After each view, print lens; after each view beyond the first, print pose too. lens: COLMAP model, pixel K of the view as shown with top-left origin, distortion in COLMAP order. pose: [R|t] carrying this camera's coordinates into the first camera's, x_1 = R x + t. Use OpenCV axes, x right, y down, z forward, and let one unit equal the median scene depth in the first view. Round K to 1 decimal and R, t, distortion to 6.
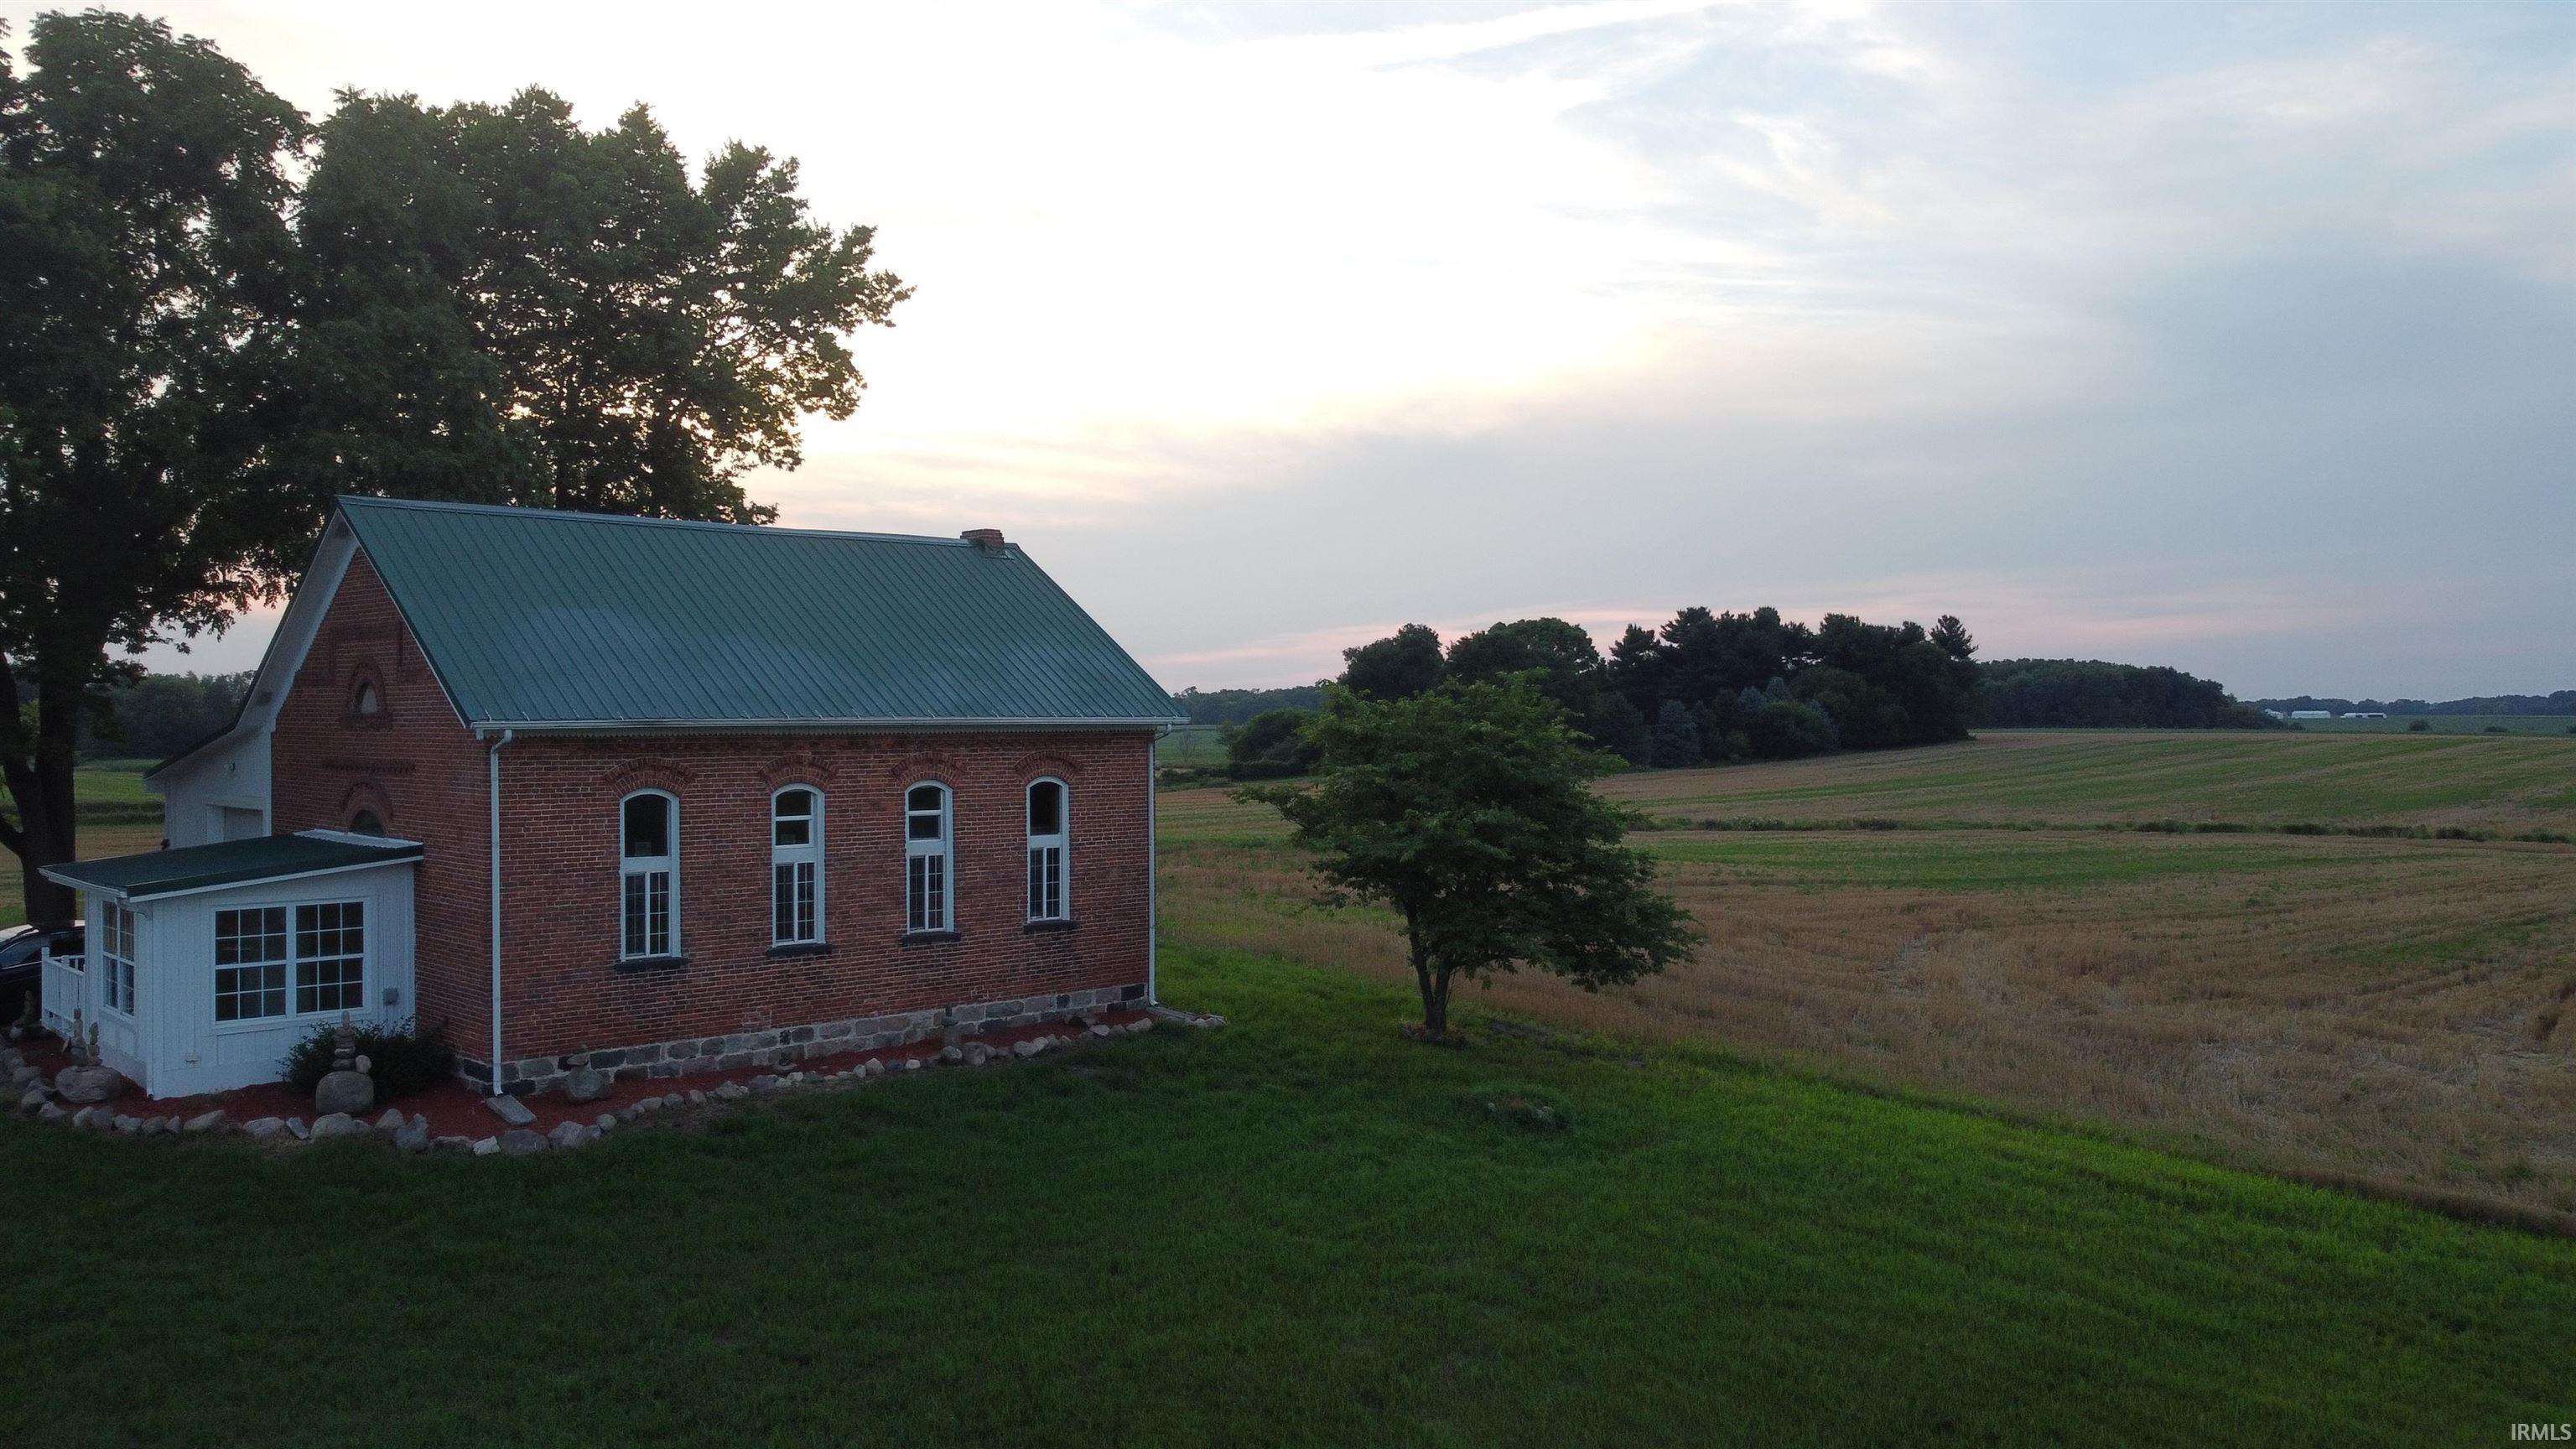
lens RADIAL K [[1936.6, 0, 1287.9], [0, 1936.6, 731.2], [0, 0, 1]] dist [0.000780, -0.016488]
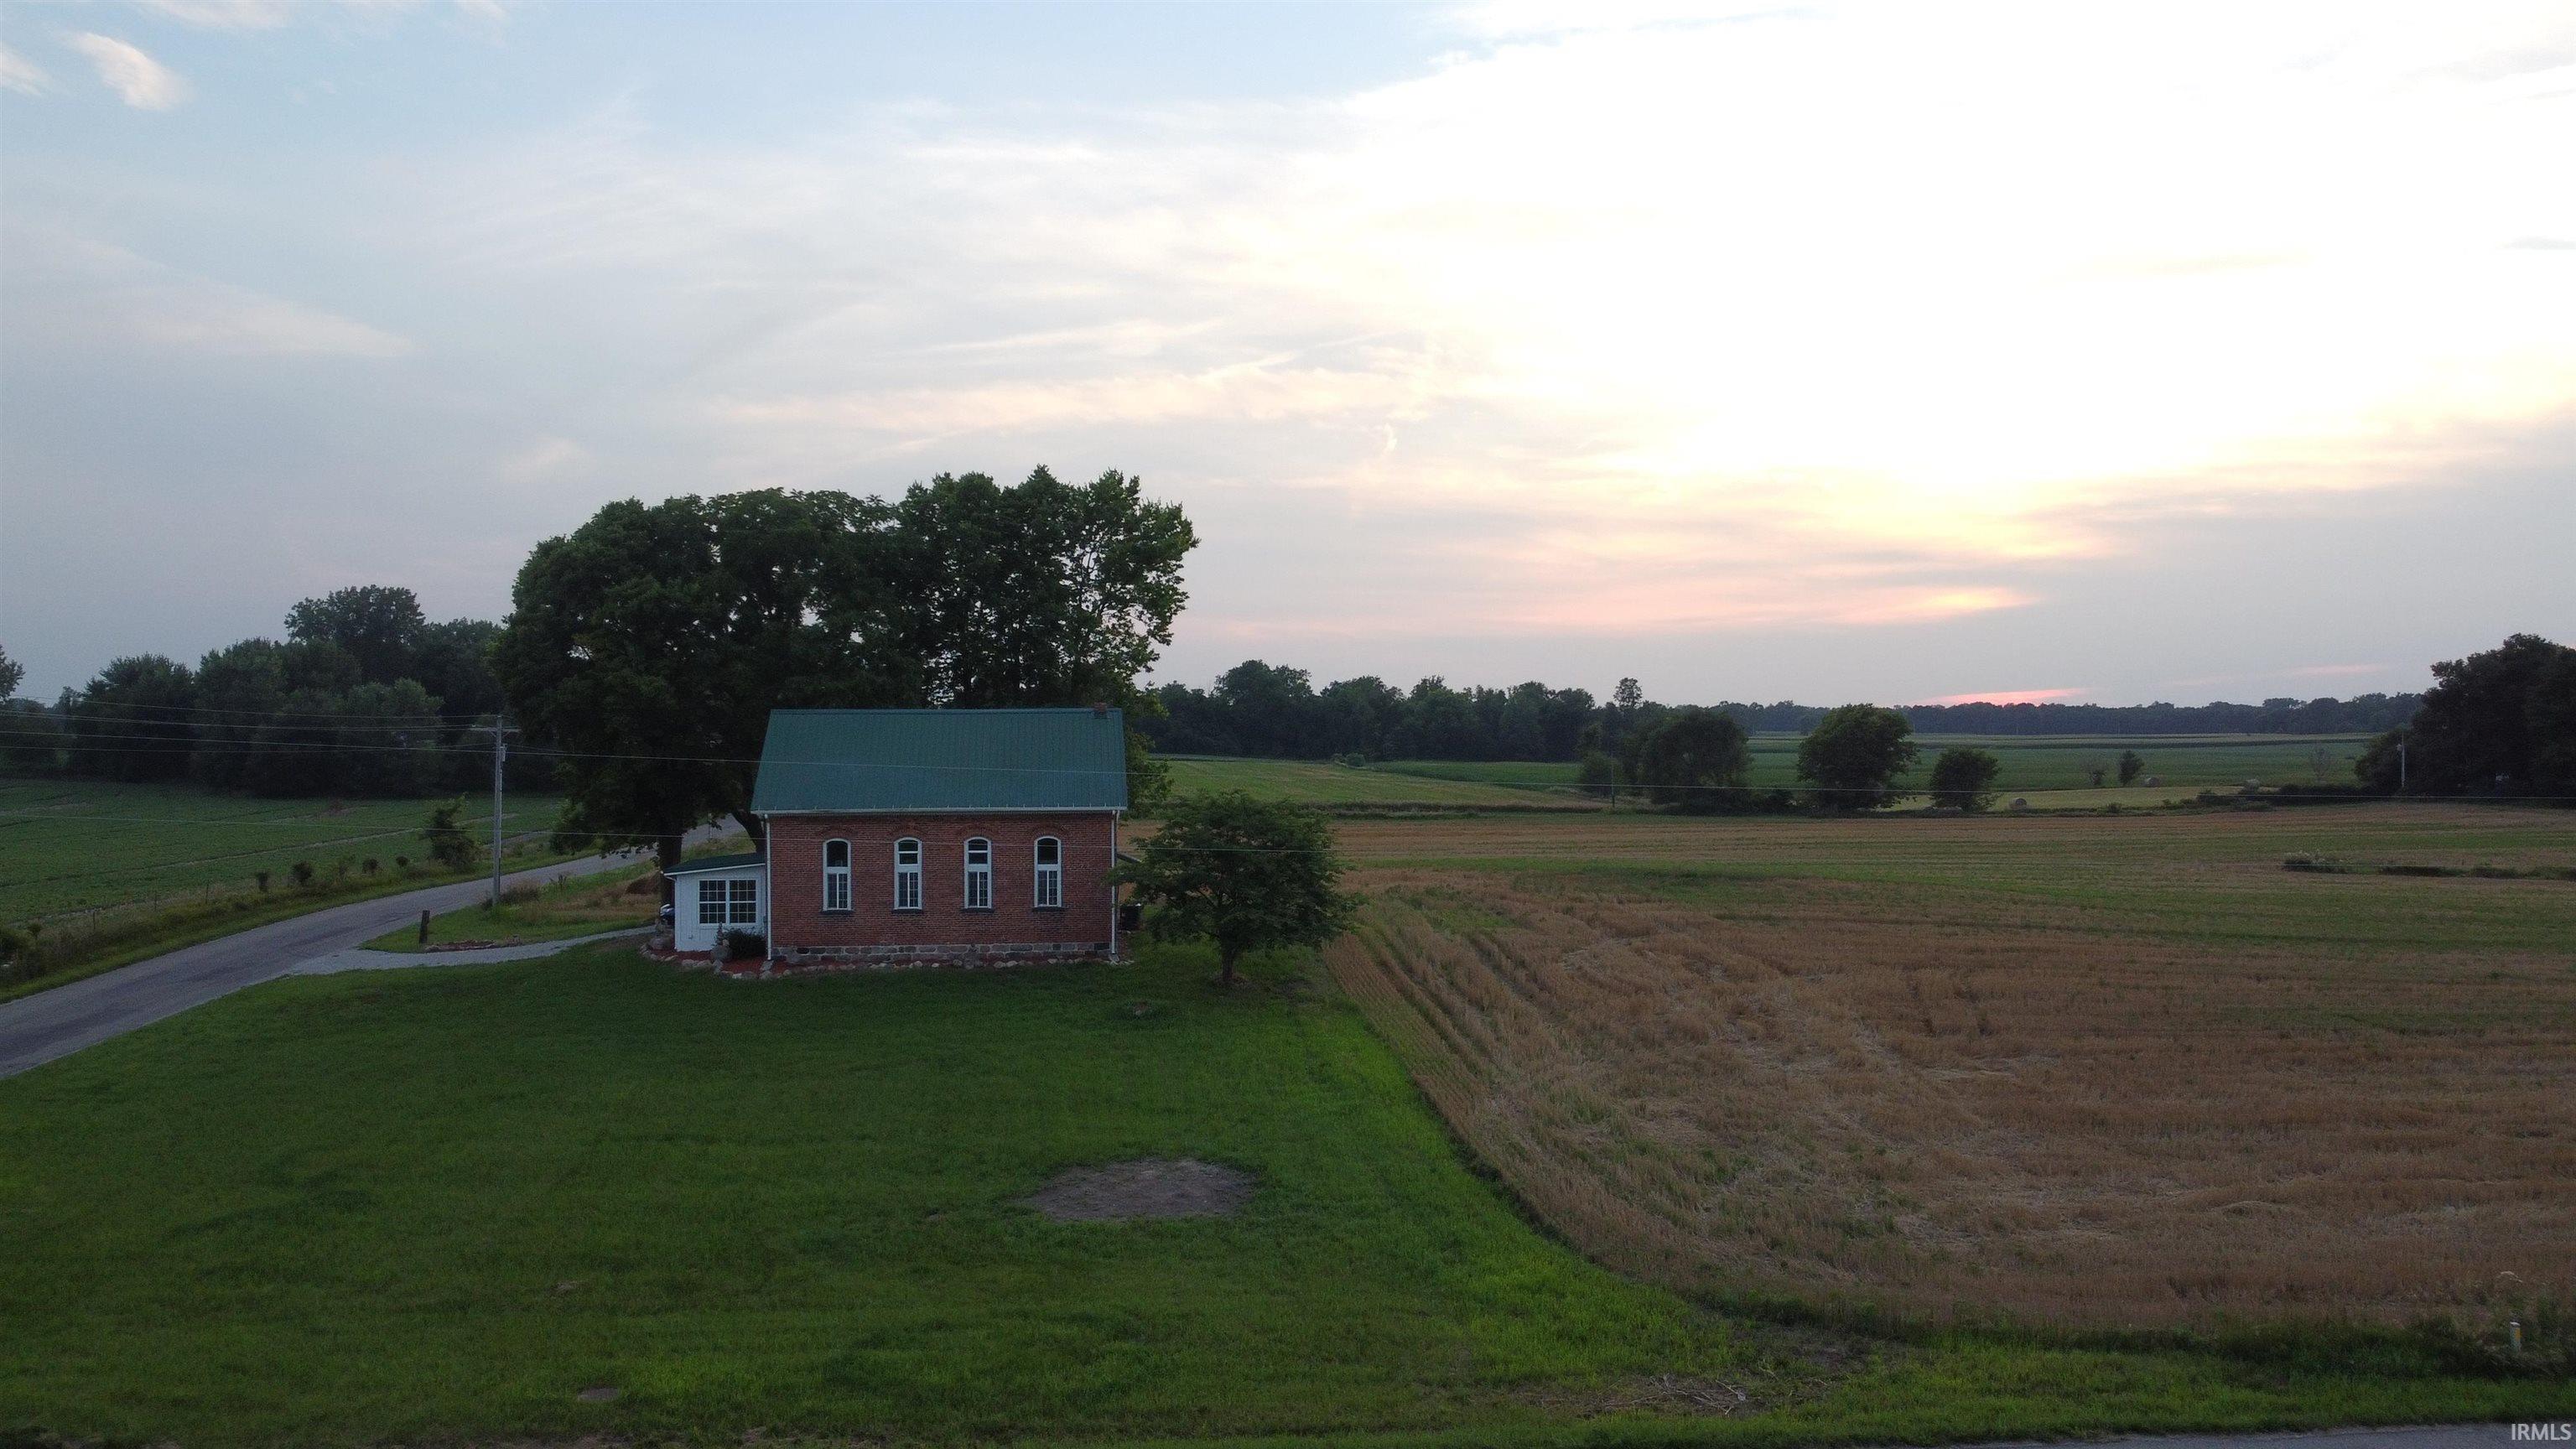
lens RADIAL K [[1936.6, 0, 1278.8], [0, 1936.6, 748.1], [0, 0, 1]] dist [0.000780, -0.016488]
pose [[0.794983, 0.008154, -0.606577, 1.493524], [-0.002587, 0.999946, 0.010050, -0.102360], [0.606626, -0.006420, 0.794962, -0.532604]]
